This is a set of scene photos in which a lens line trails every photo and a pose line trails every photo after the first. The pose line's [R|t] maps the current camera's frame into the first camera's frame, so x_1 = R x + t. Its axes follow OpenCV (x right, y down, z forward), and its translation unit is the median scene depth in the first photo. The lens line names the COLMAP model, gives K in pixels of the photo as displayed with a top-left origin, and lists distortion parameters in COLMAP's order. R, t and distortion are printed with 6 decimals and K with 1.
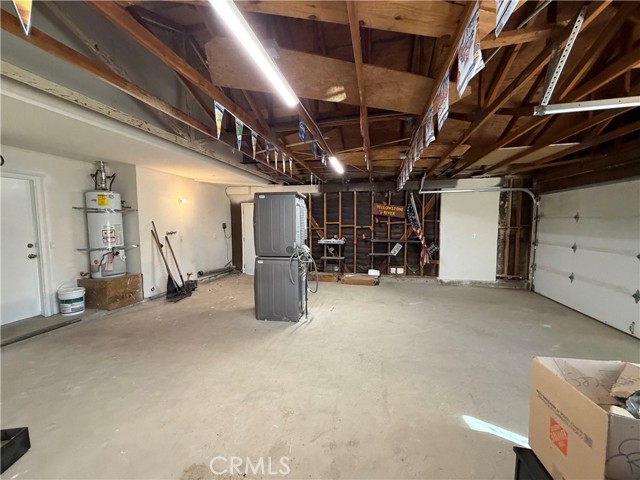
lens RADIAL K [[254.6, 0, 320.0], [0, 254.6, 240.0], [0, 0, 1]] dist [-0.000372, -0.000066]
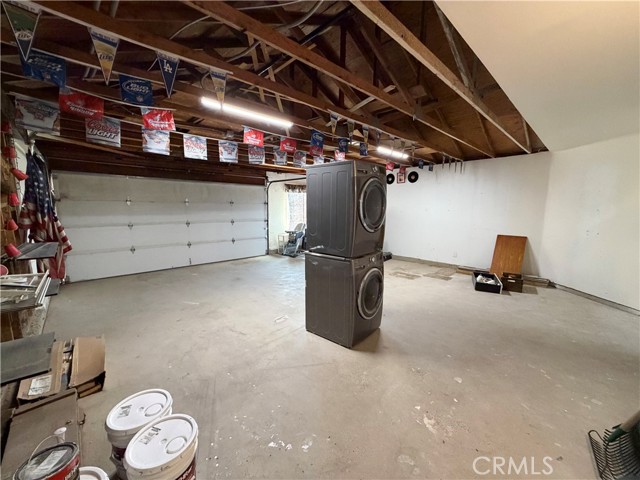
lens RADIAL K [[254.6, 0, 320.0], [0, 254.6, 240.0], [0, 0, 1]] dist [-0.000372, -0.000066]
pose [[-0.841975, -0.073607, 0.534472, -0.464673], [0.033908, 0.981471, 0.188585, -0.106826], [-0.538450, 0.176907, -0.823878, 1.586280]]
